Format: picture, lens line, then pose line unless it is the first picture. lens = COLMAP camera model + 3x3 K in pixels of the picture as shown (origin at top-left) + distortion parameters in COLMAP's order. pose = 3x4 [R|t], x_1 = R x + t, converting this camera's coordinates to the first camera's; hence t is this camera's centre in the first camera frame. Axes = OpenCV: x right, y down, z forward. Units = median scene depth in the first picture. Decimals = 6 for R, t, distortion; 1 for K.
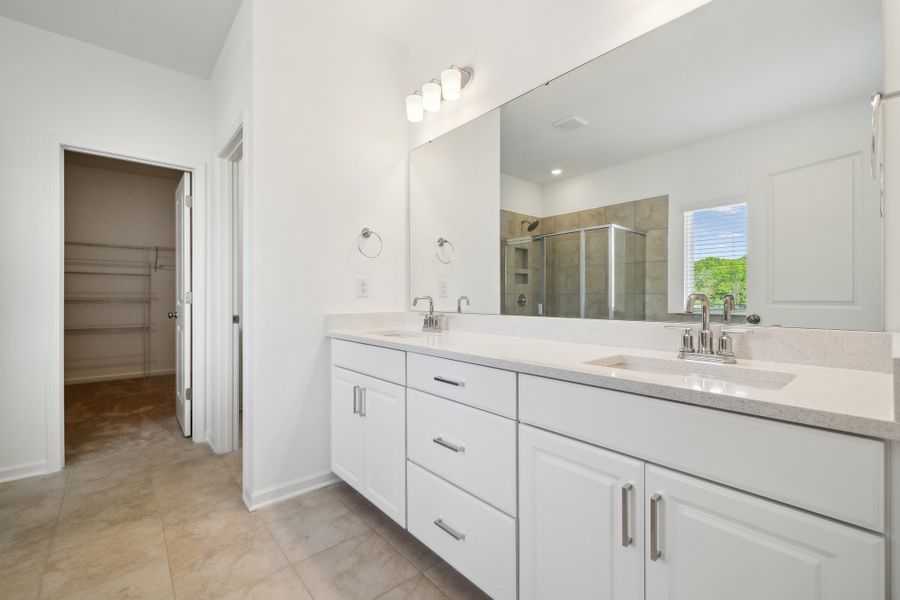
lens RADIAL K [[367.3, 0, 457.2], [0, 367.3, 300.2], [0, 0, 1]] dist [-0.001366, -0.000162]
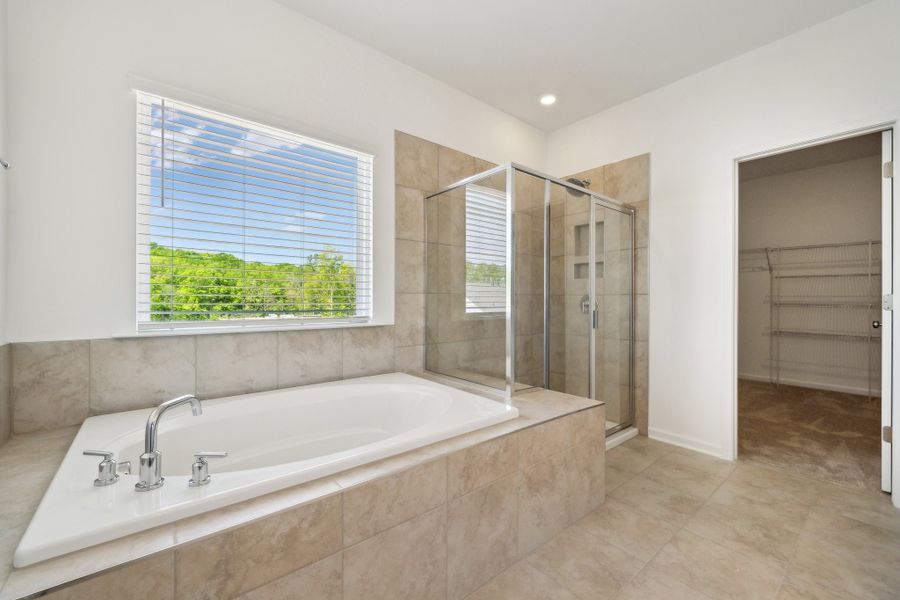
lens RADIAL K [[367.3, 0, 457.2], [0, 367.3, 300.2], [0, 0, 1]] dist [-0.001366, -0.000162]
pose [[-0.026034, 0.001056, -0.999661, 0.017320], [-0.010962, 0.999939, 0.001342, -0.001857], [0.999601, 0.010994, -0.026021, 0.178512]]
